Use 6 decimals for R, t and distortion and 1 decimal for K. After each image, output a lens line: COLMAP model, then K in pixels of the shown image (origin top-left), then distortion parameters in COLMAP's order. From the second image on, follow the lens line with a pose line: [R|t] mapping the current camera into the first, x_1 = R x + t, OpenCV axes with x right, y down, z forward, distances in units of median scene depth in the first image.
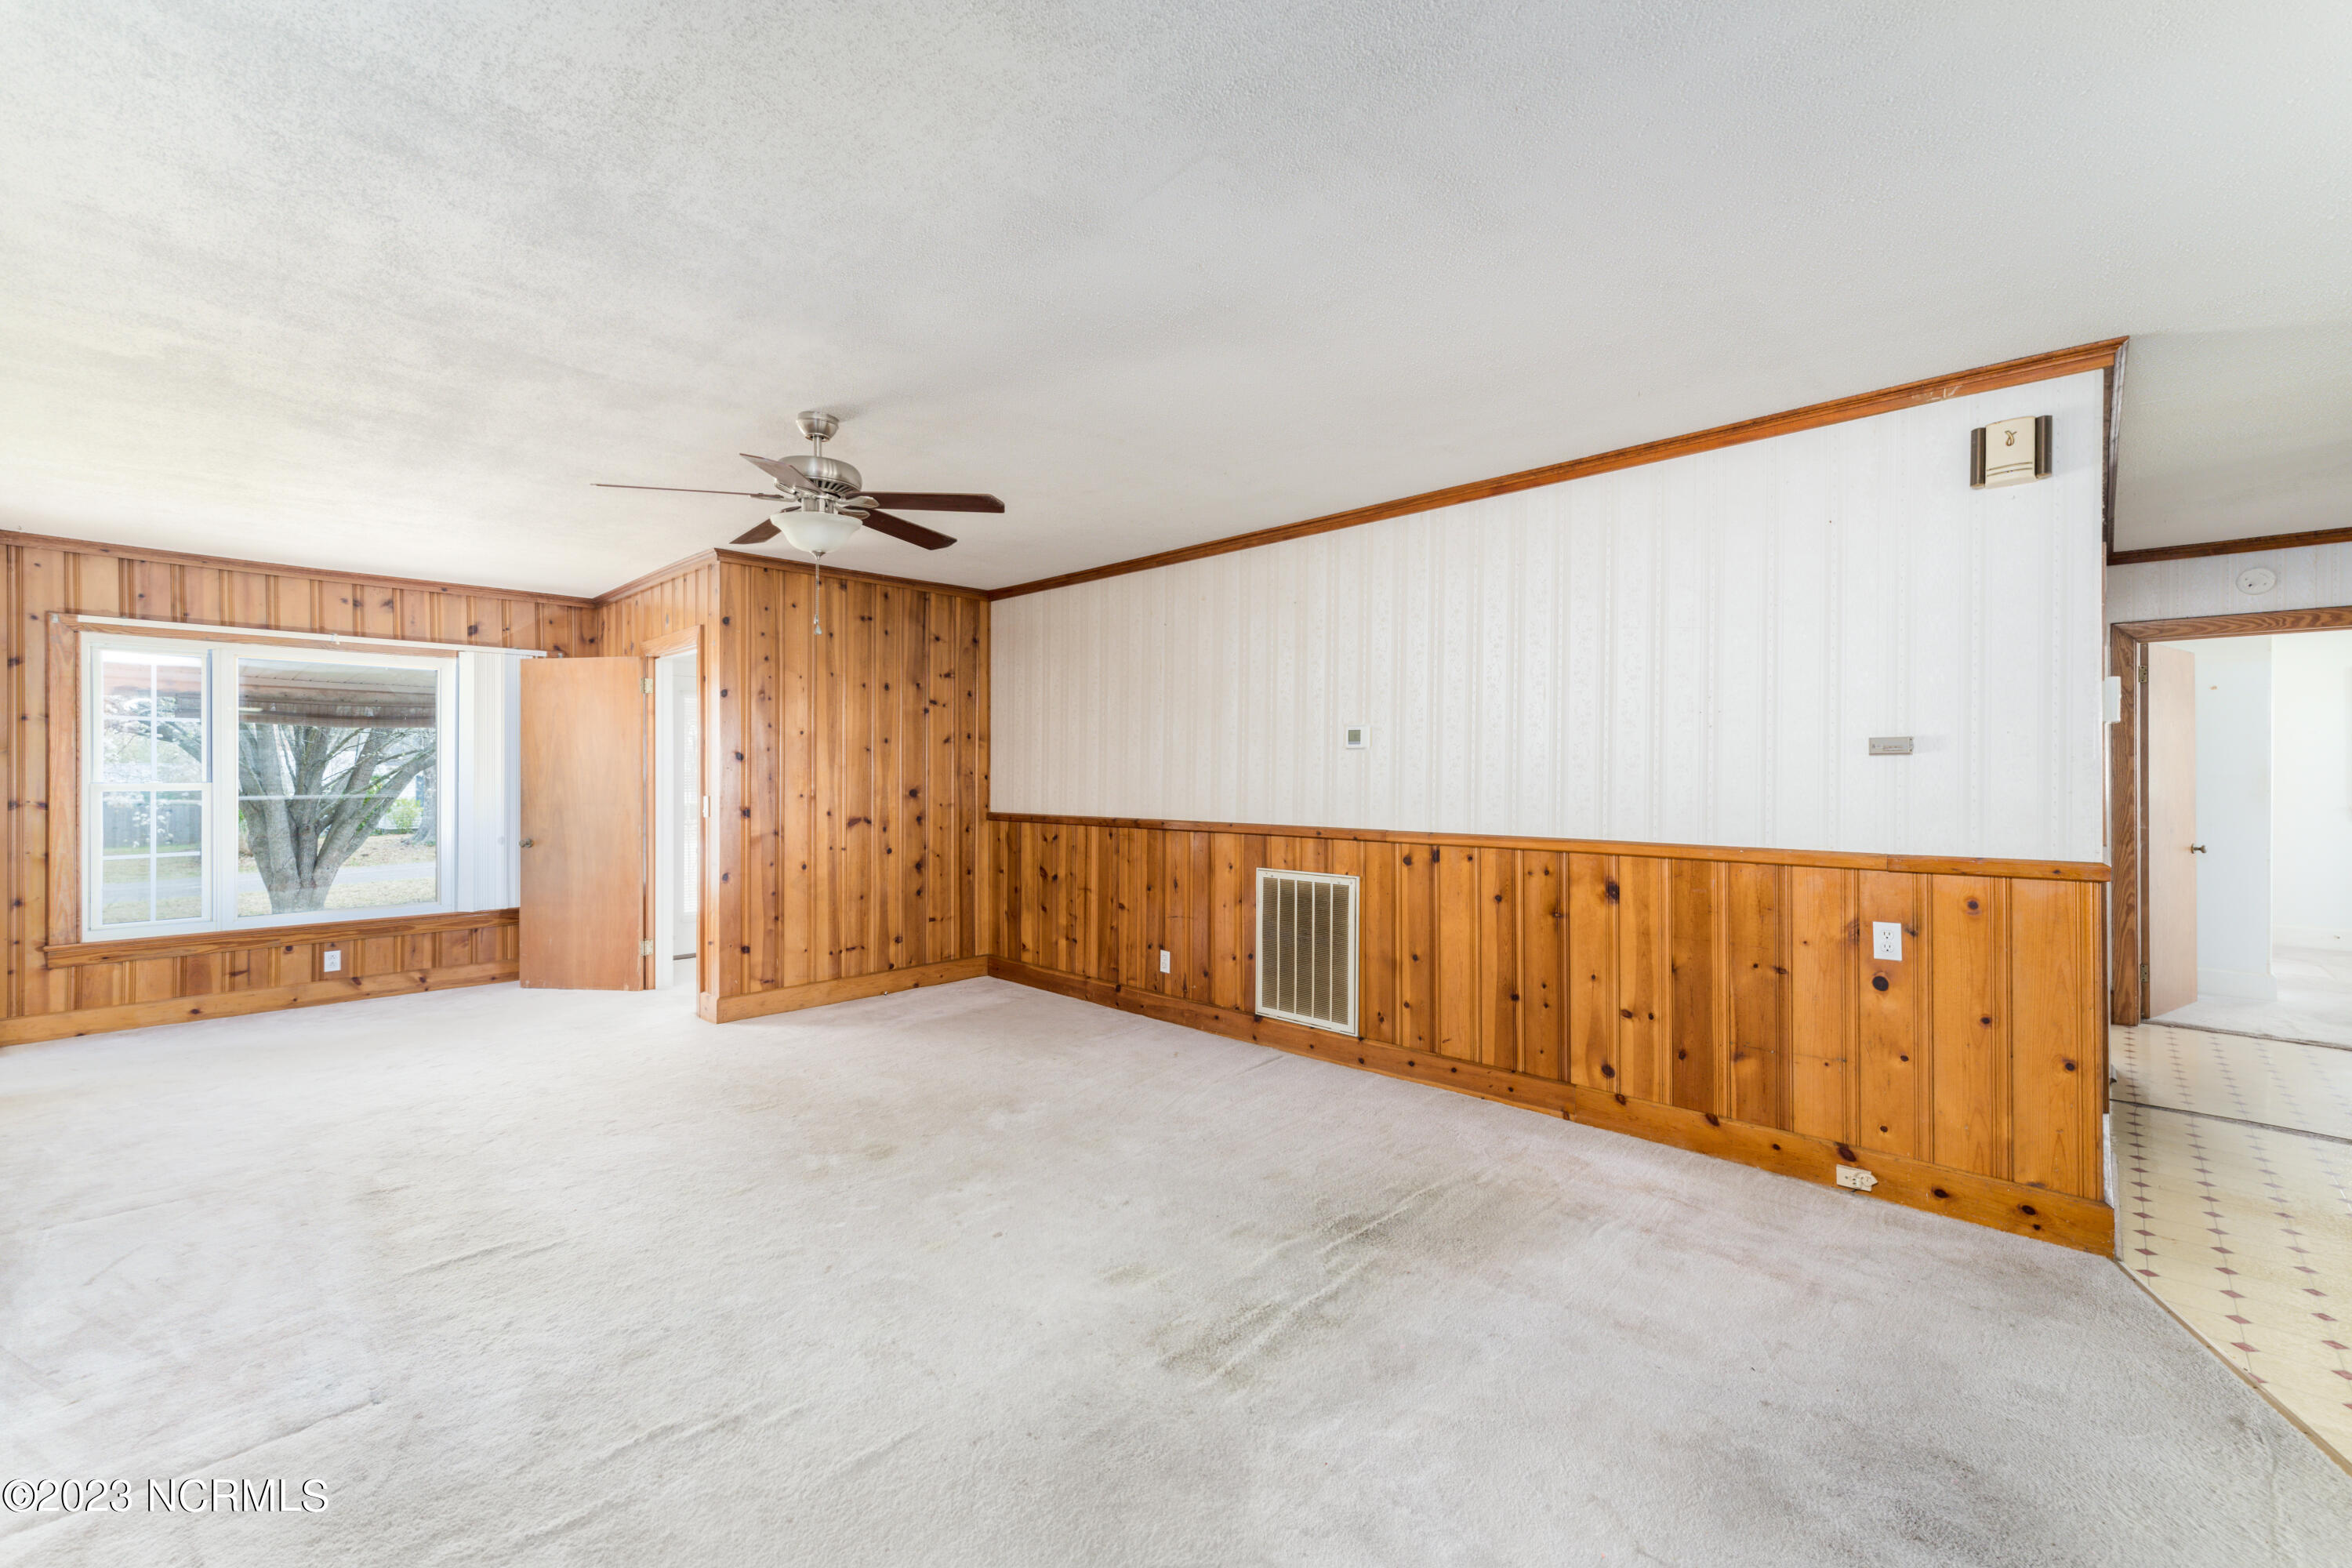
lens RADIAL K [[963.1, 0, 1175.2], [0, 963.1, 796.0], [0, 0, 1]] dist [0.003435, 0.000138]
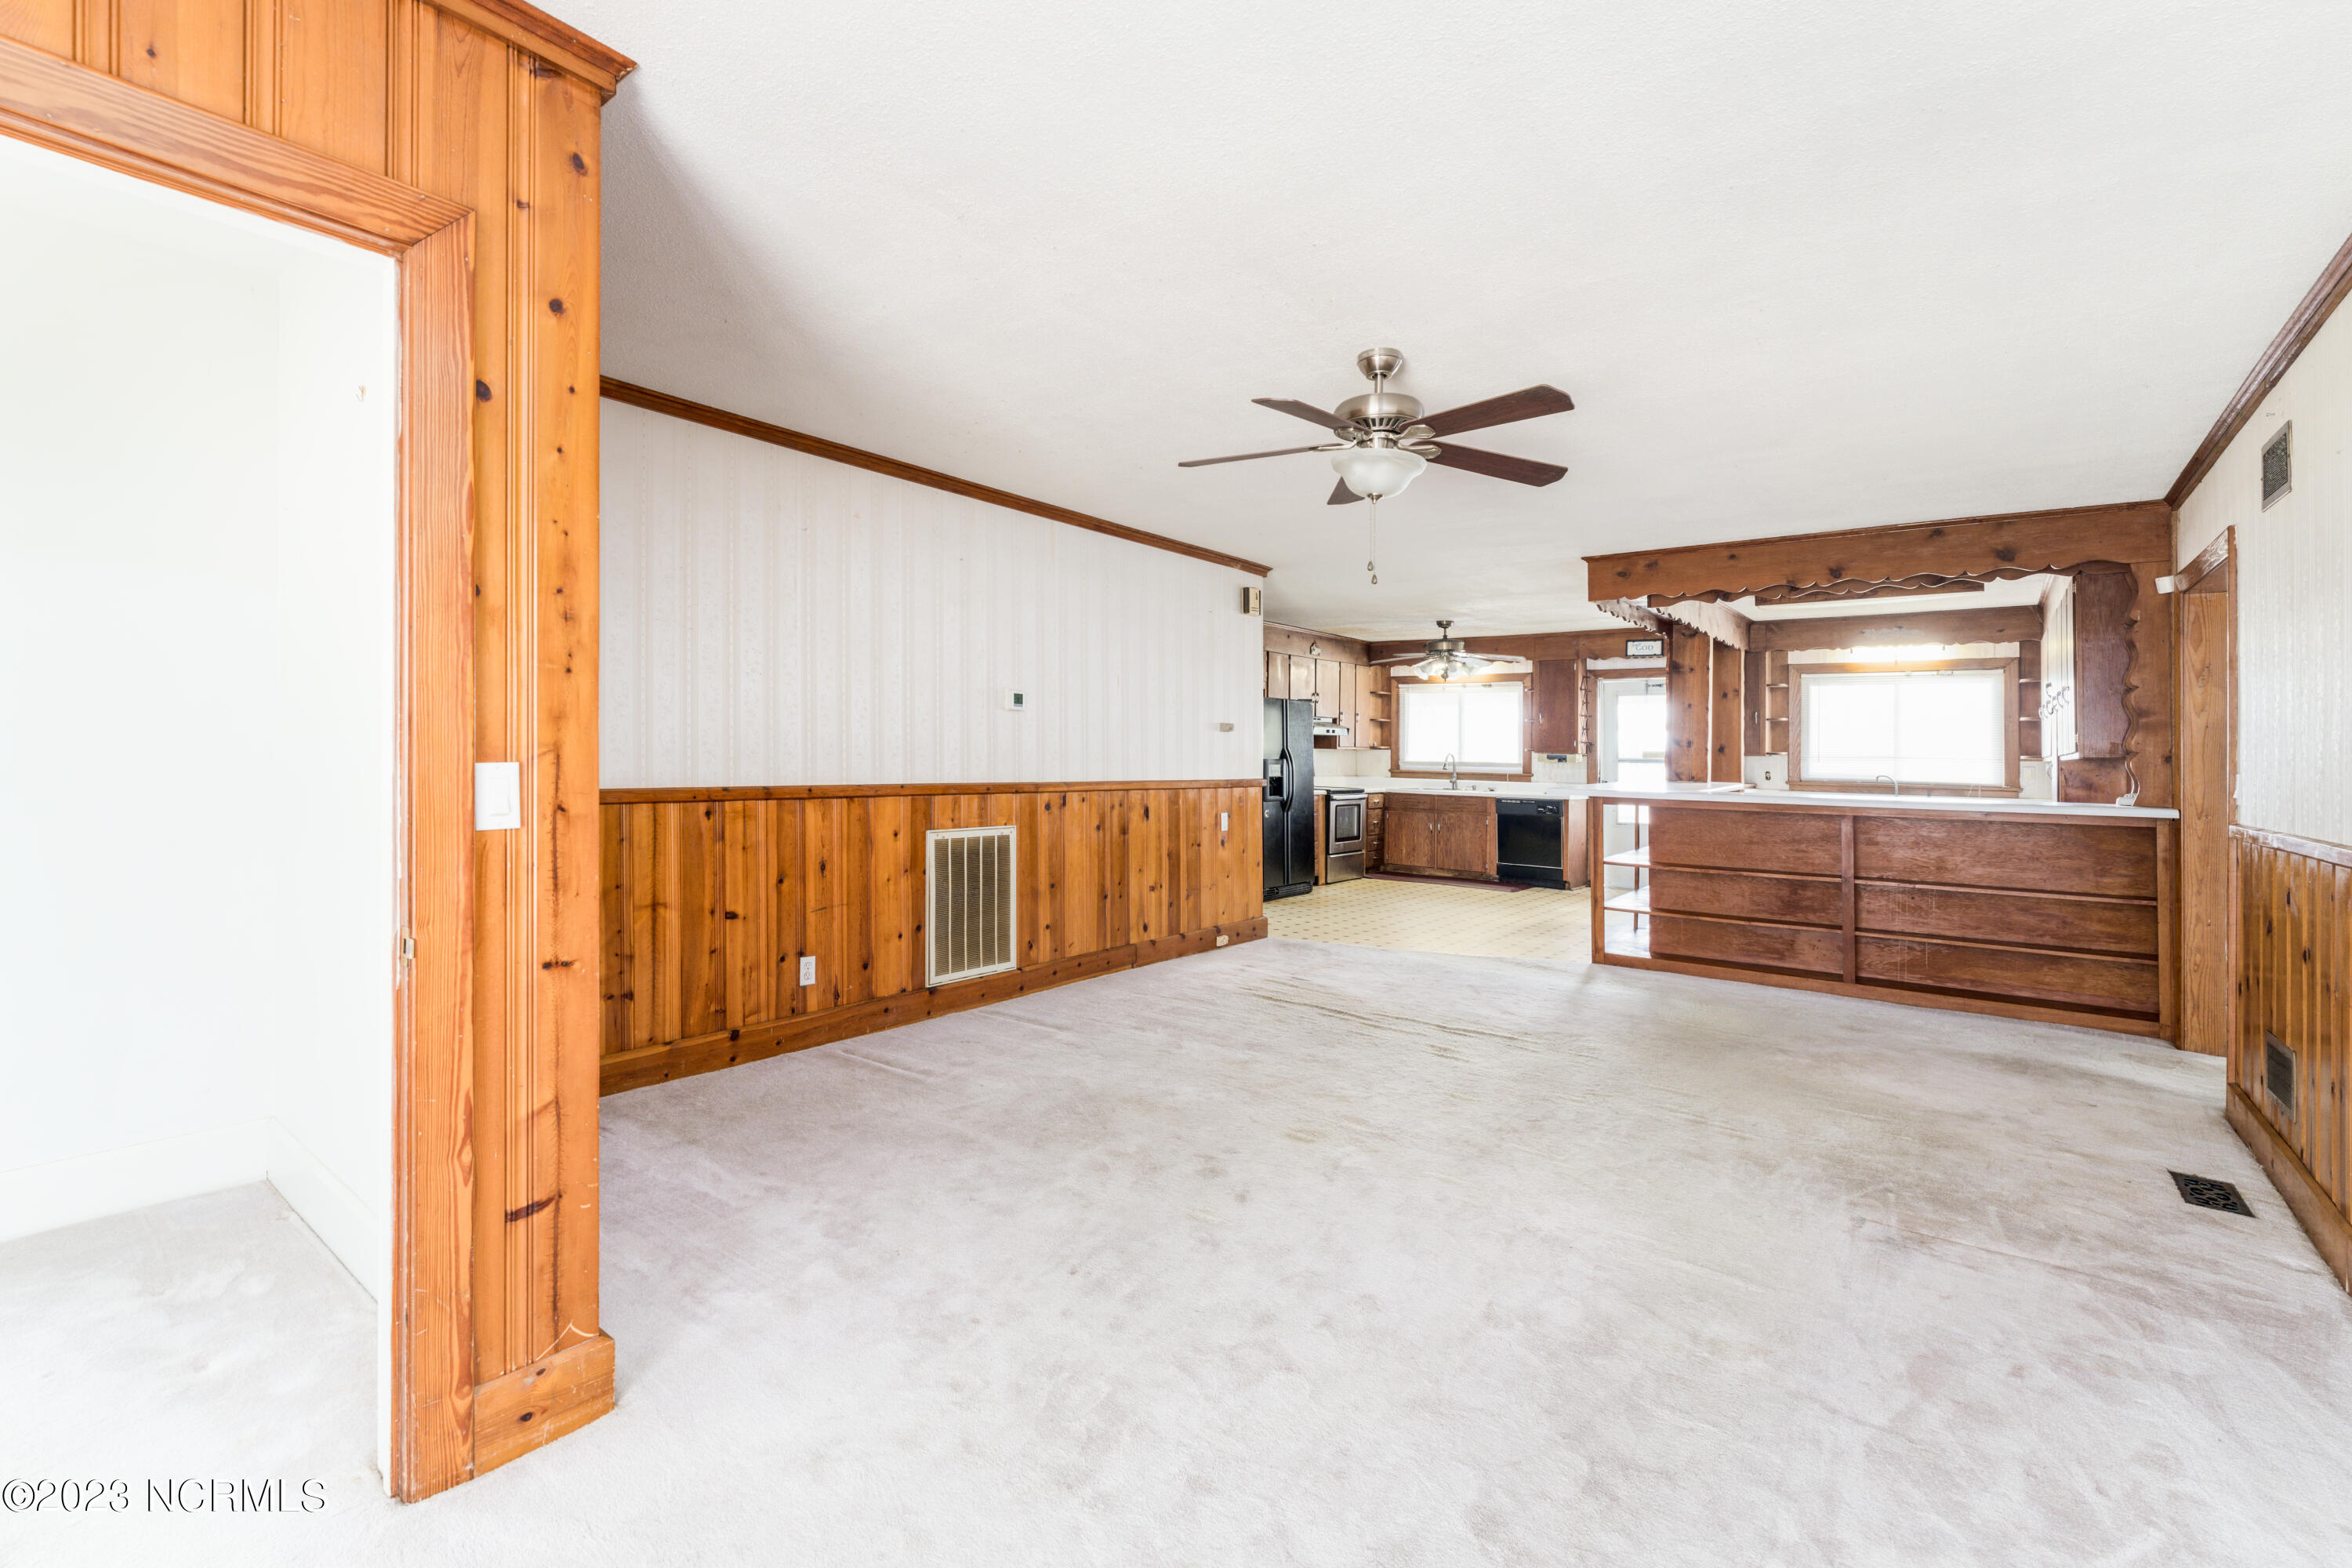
lens RADIAL K [[1009.5, 0, 1178.7], [0, 1009.5, 735.0], [0, 0, 1]] dist [0.000387, 0.000099]
pose [[-0.096564, 0.009098, 0.995285, -0.951192], [-0.000610, 0.999957, -0.009200, -0.009450], [-0.995327, -0.001496, -0.096554, 0.888534]]
